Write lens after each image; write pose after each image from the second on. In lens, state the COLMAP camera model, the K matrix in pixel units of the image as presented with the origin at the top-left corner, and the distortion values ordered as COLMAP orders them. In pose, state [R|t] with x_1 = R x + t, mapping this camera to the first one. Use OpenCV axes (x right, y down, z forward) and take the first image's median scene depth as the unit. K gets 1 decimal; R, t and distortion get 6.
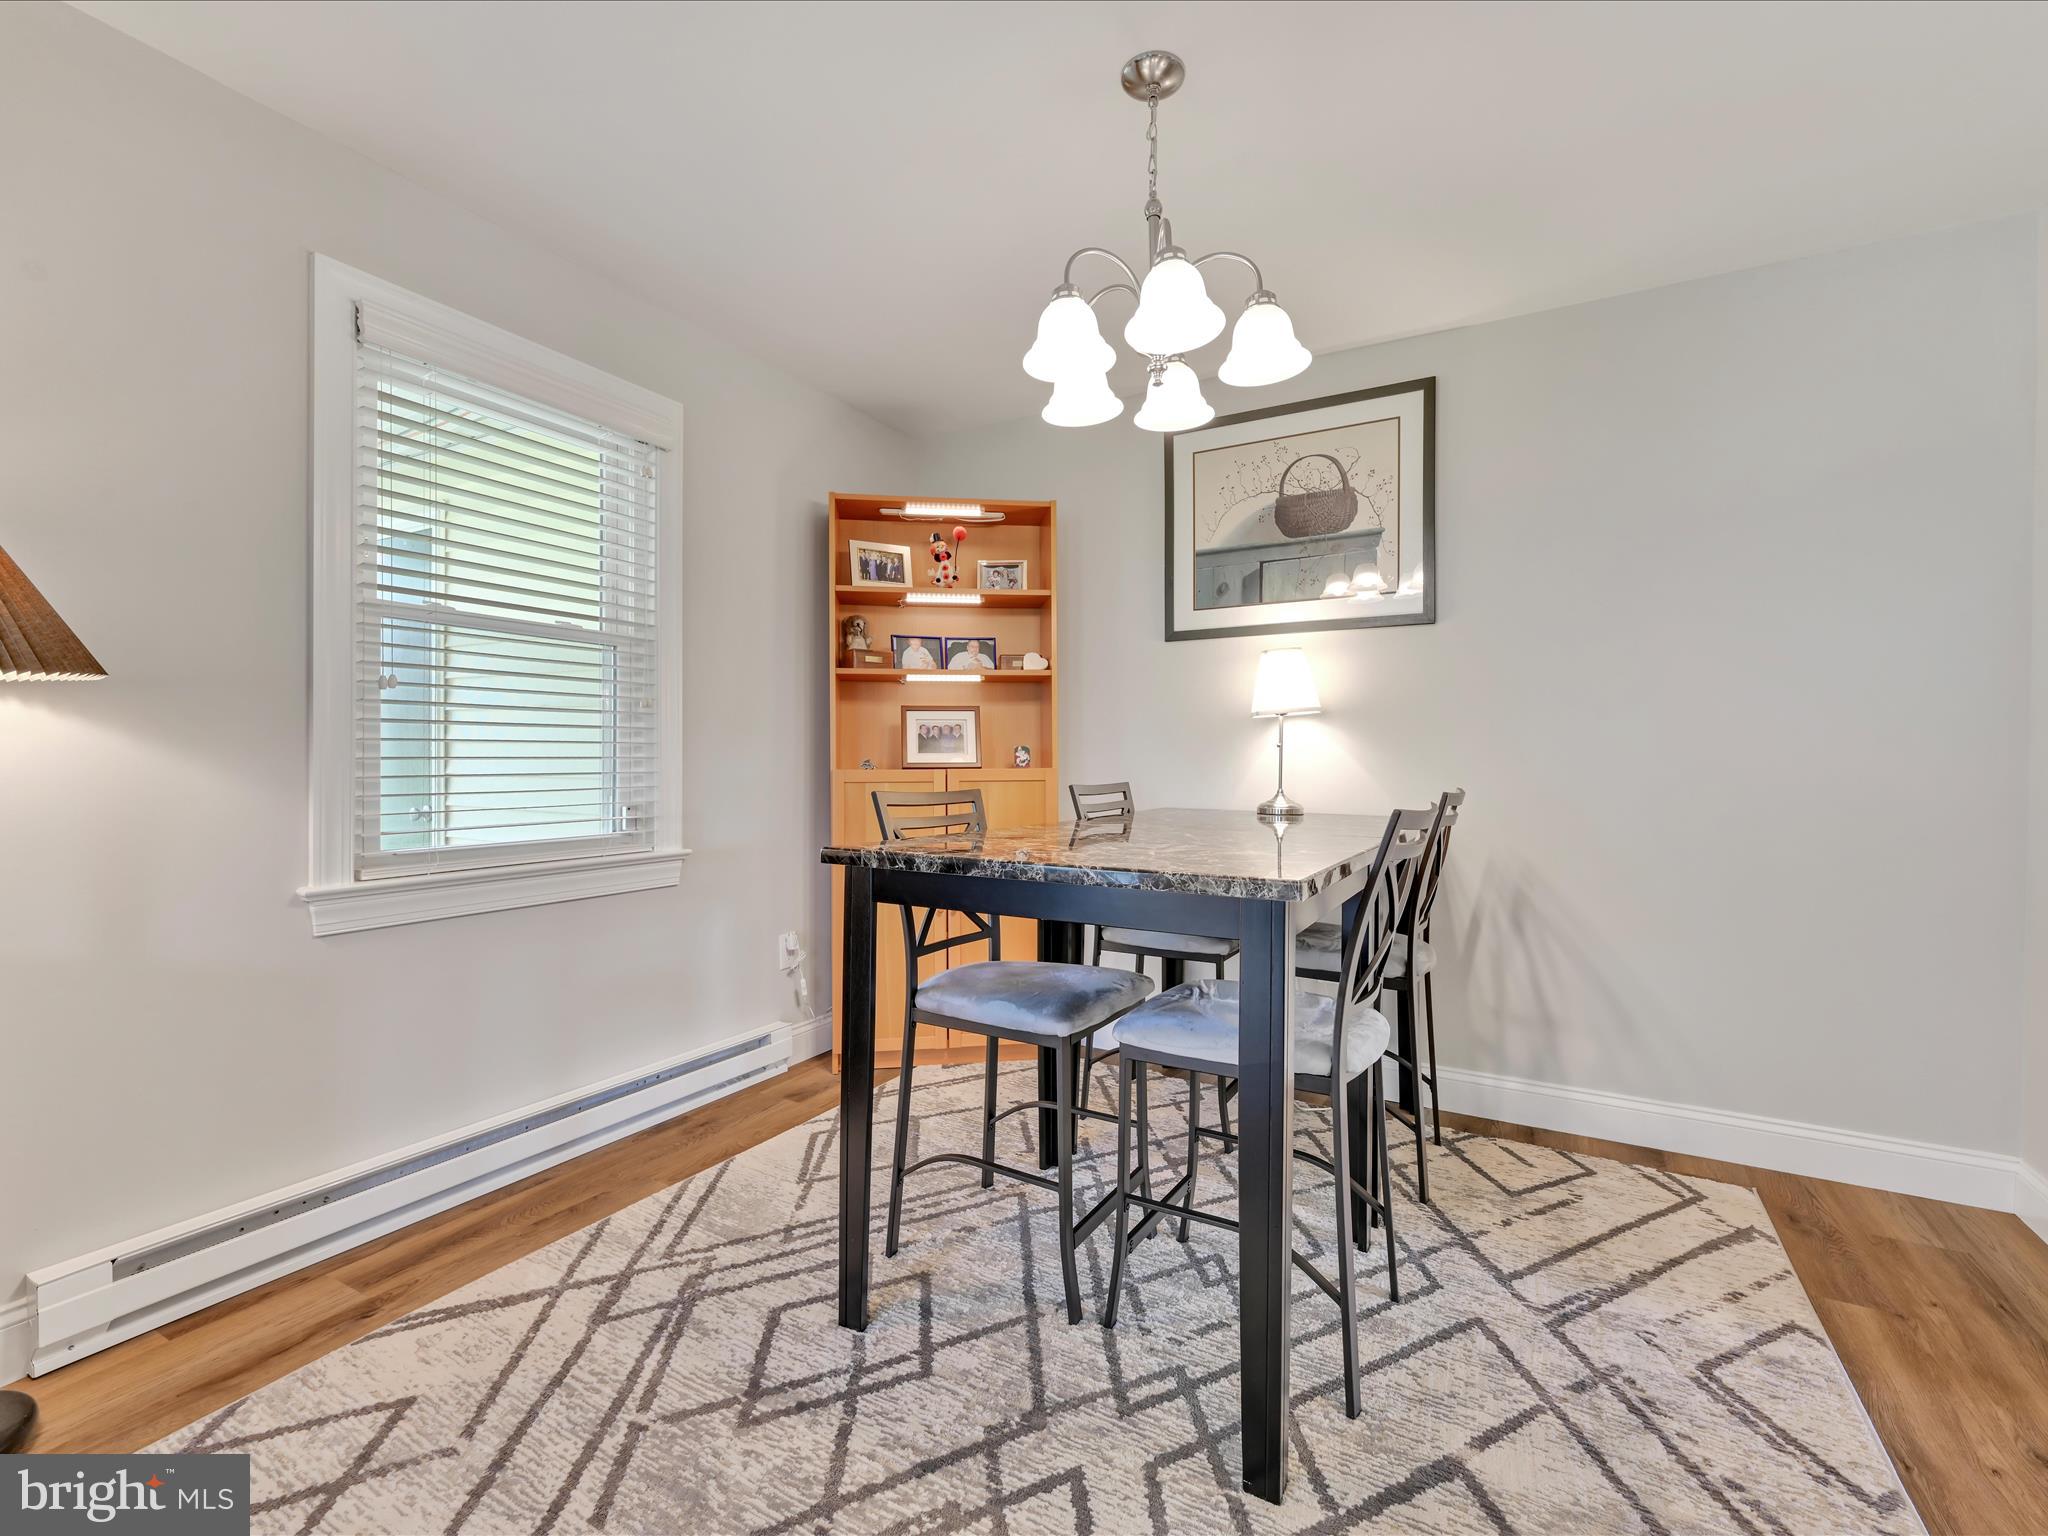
lens RADIAL K [[913.0, 0, 1030.8], [0, 913.0, 772.1], [0, 0, 1]] dist [-0.000886, 0.000224]
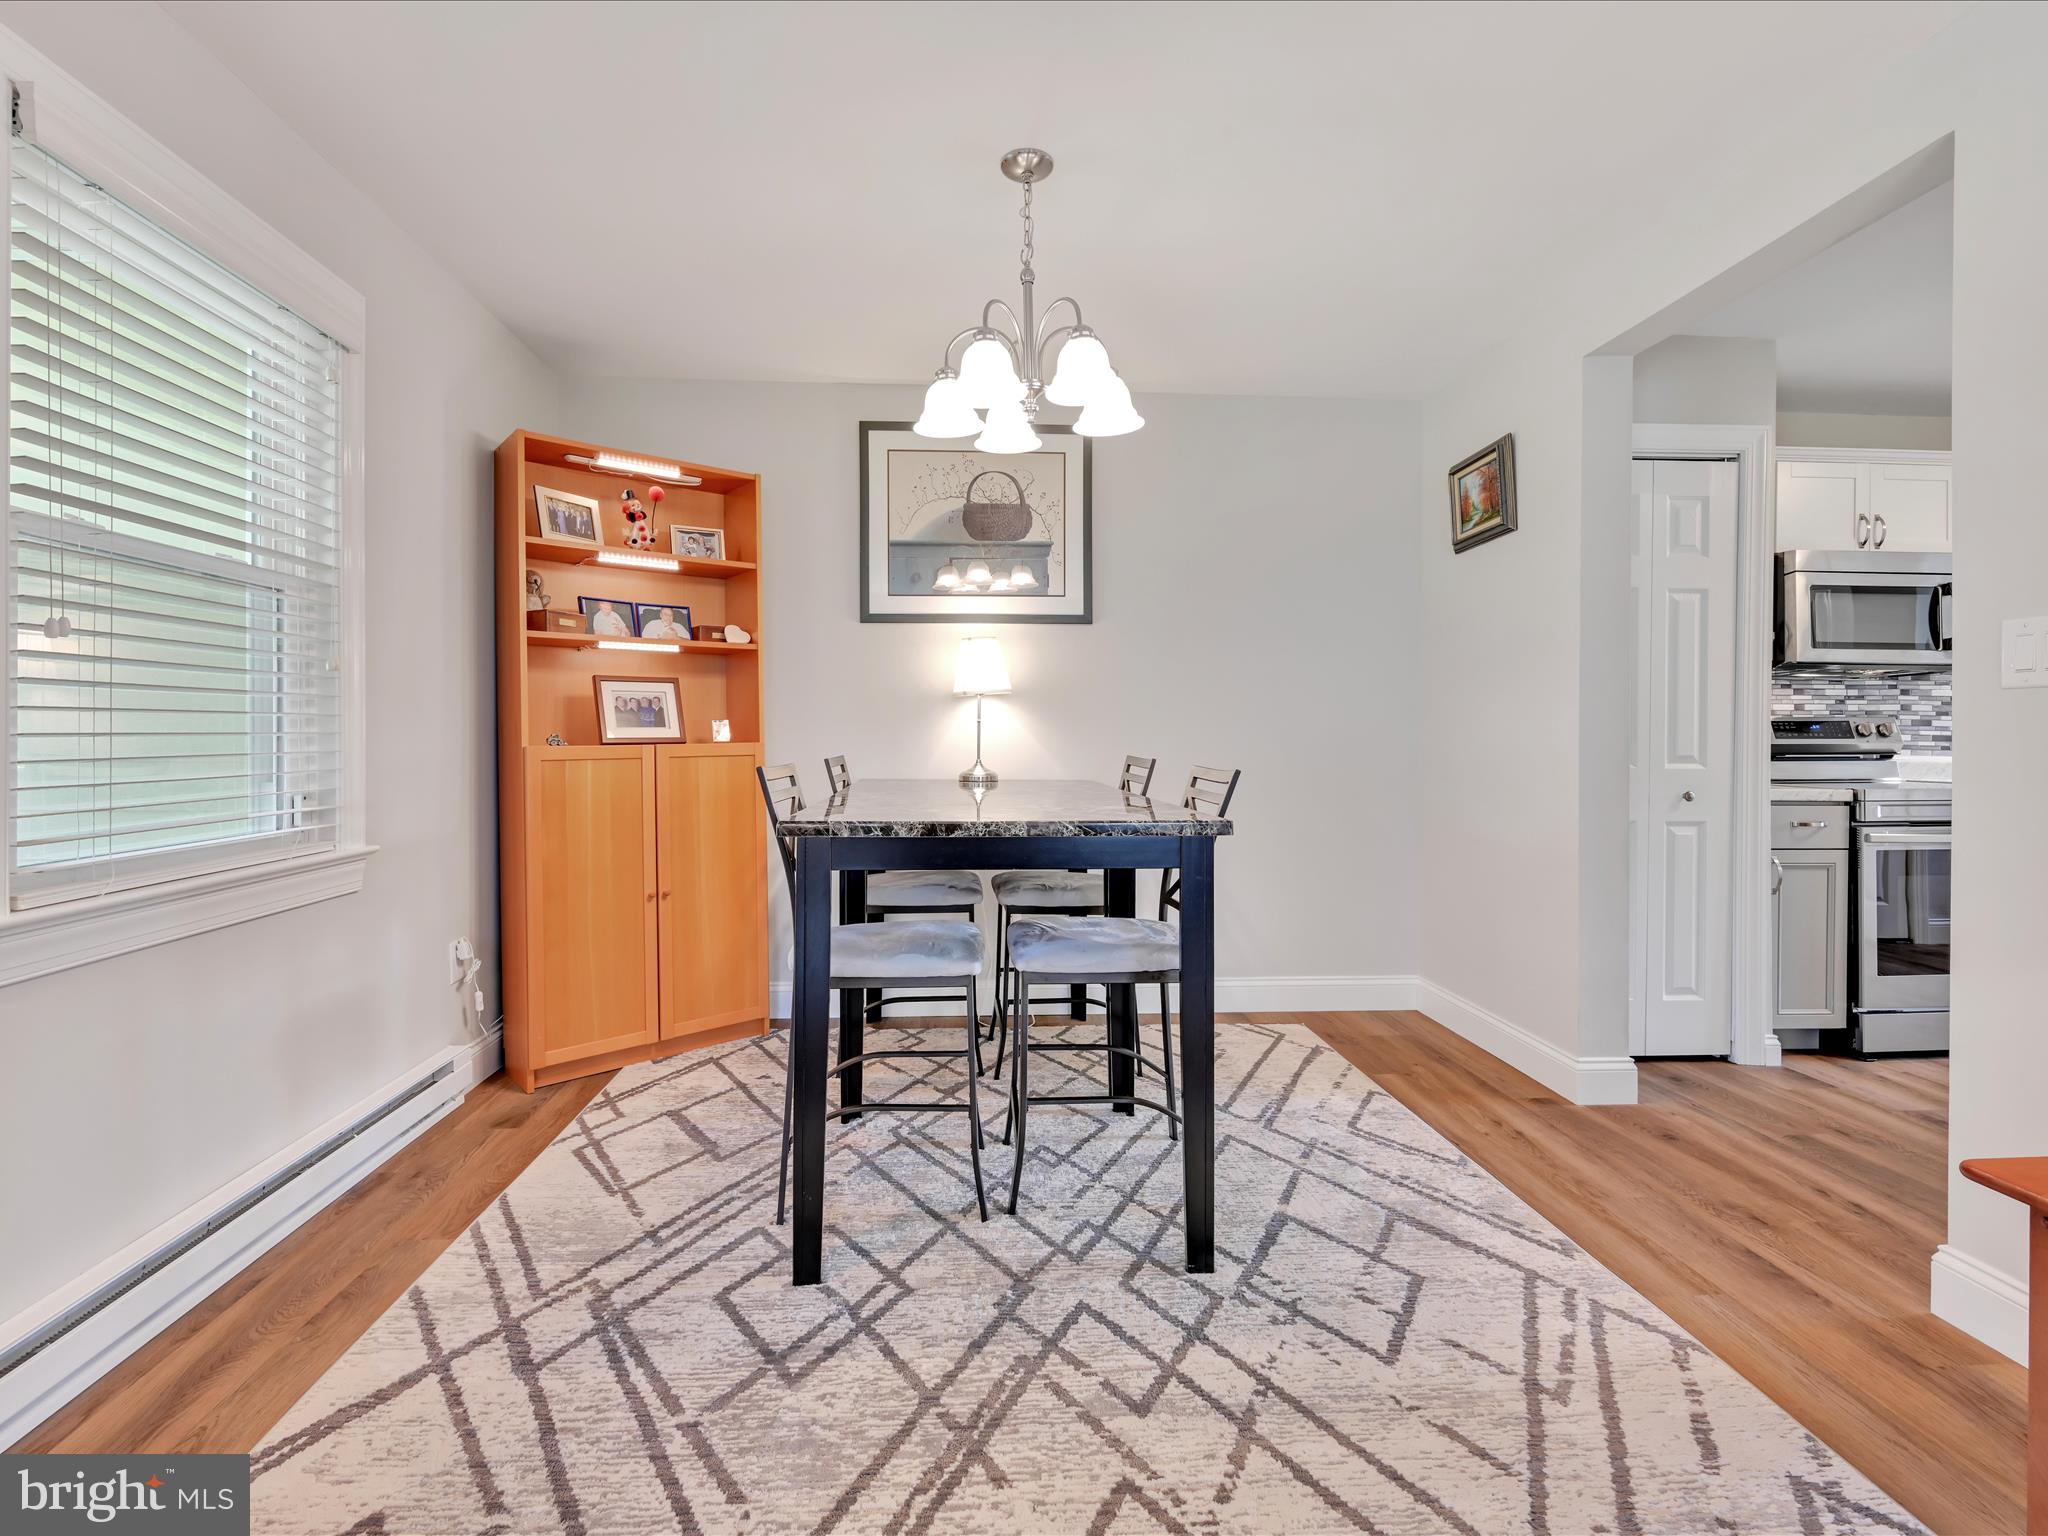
lens RADIAL K [[937.5, 0, 1021.2], [0, 937.5, 743.2], [0, 0, 1]] dist [-0.000958, -0.000160]
pose [[0.835171, -0.008037, 0.549931, -0.461758], [0.008938, 0.999960, 0.001040, -0.003273], [-0.549917, 0.004047, 0.835209, -0.019317]]
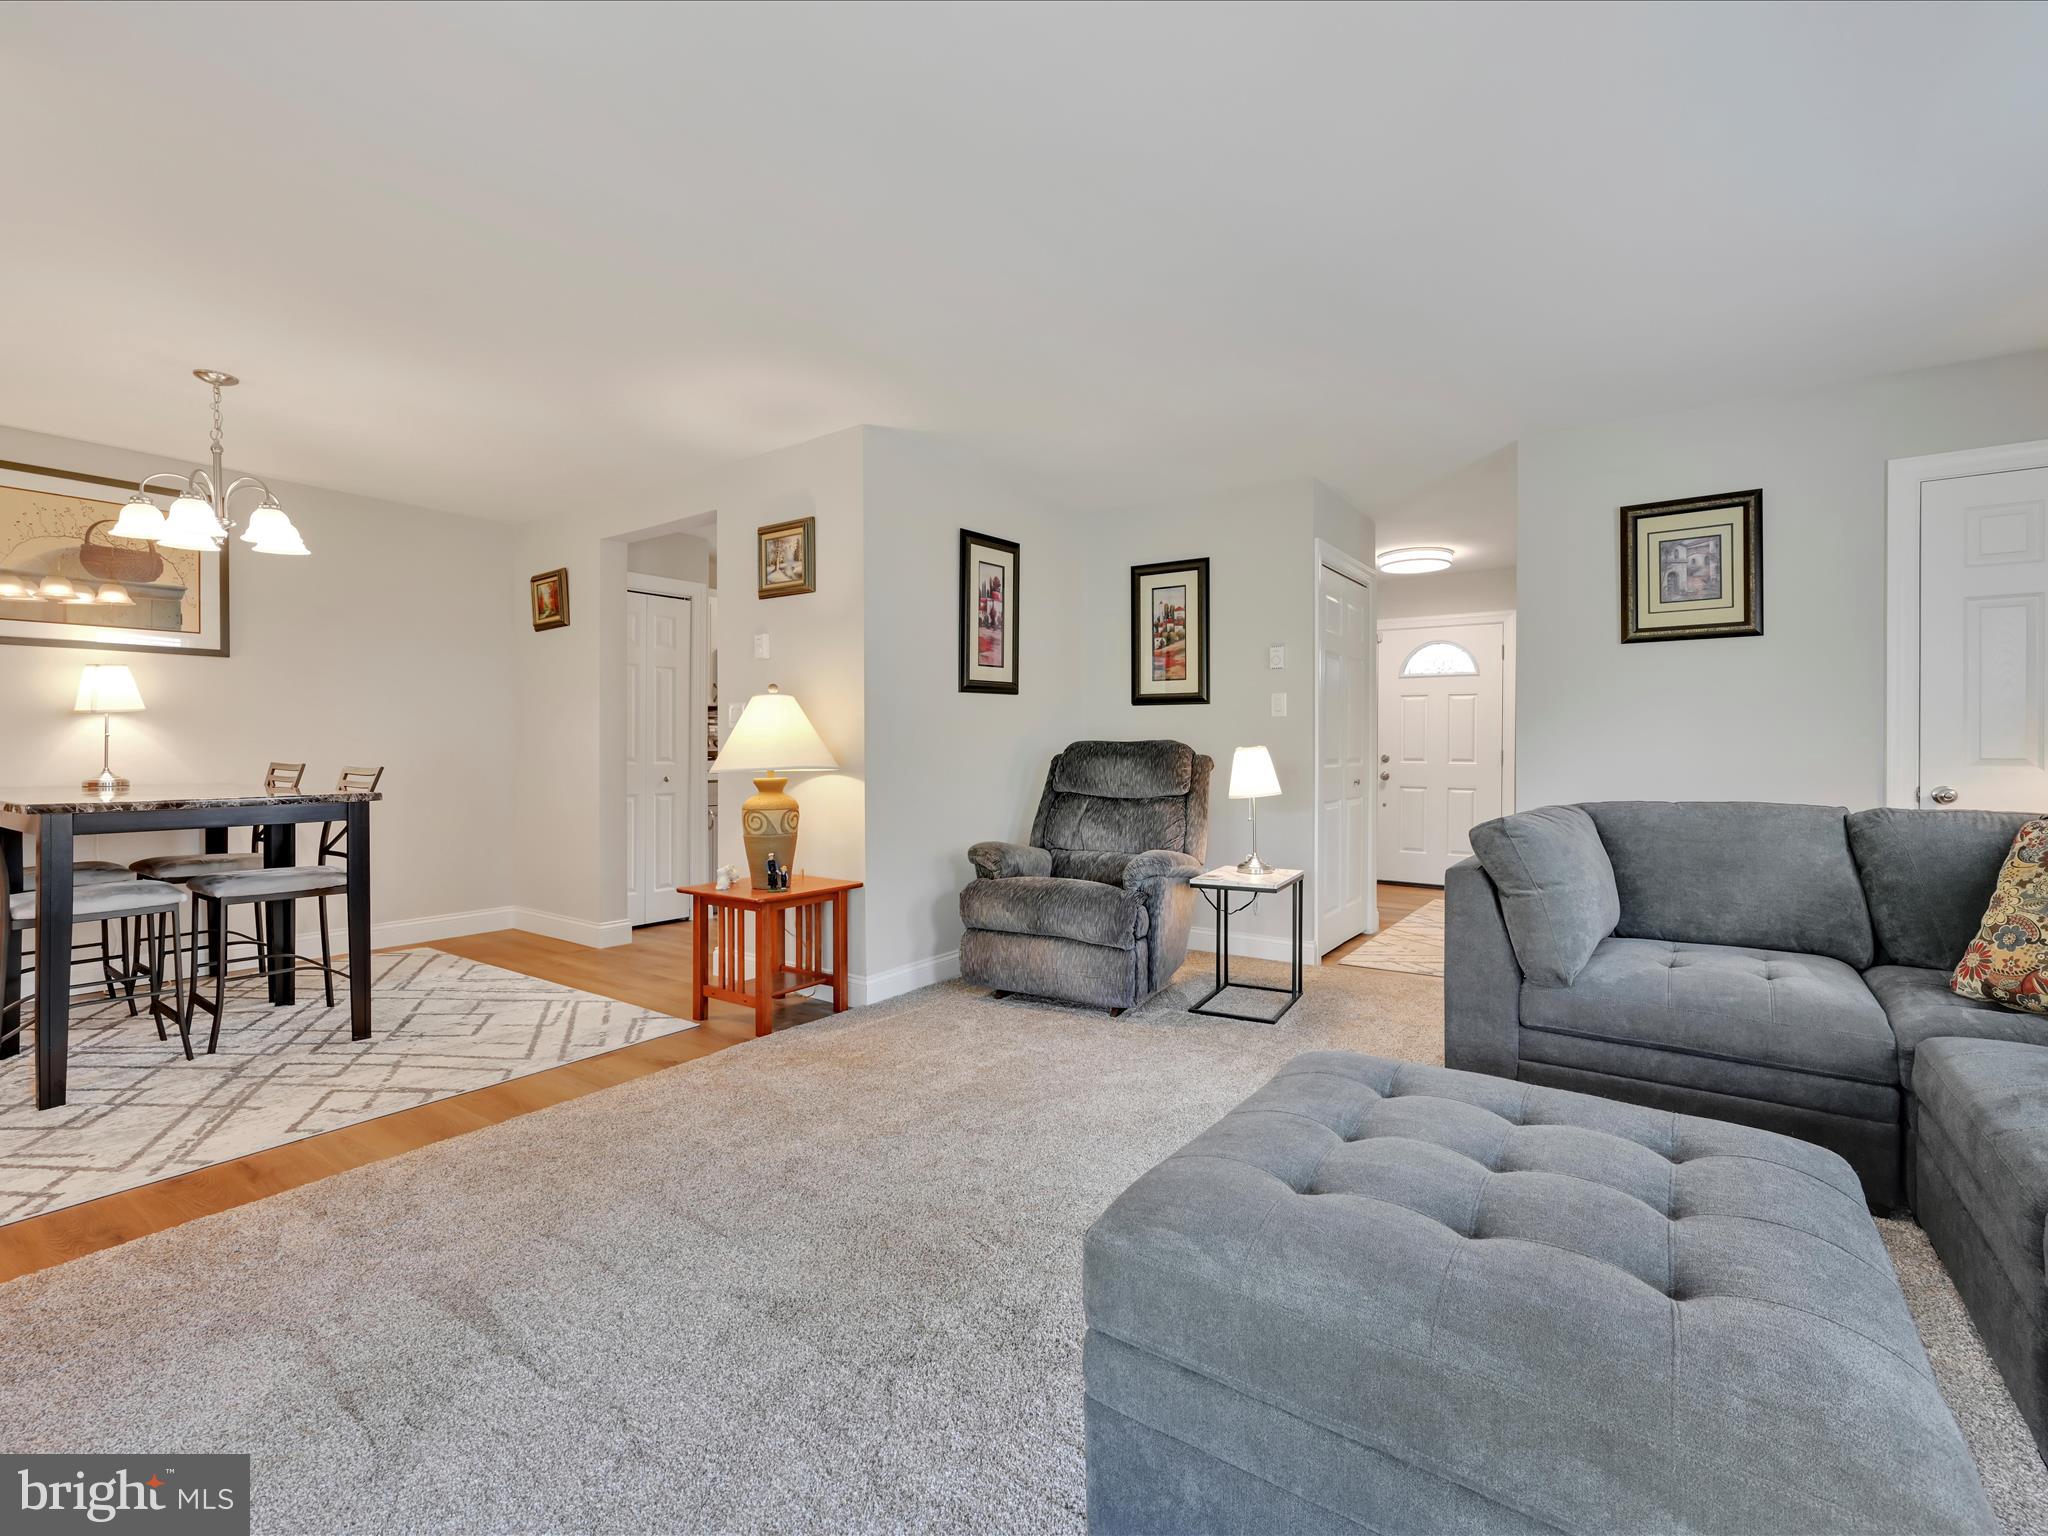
lens RADIAL K [[897.7, 0, 1025.6], [0, 897.7, 748.7], [0, 0, 1]] dist [-0.001284, -0.000096]
pose [[0.107829, -0.008018, 0.994137, -1.248277], [0.012512, 0.999899, 0.006707, -0.001553], [-0.994091, 0.011716, 0.107918, -0.682162]]
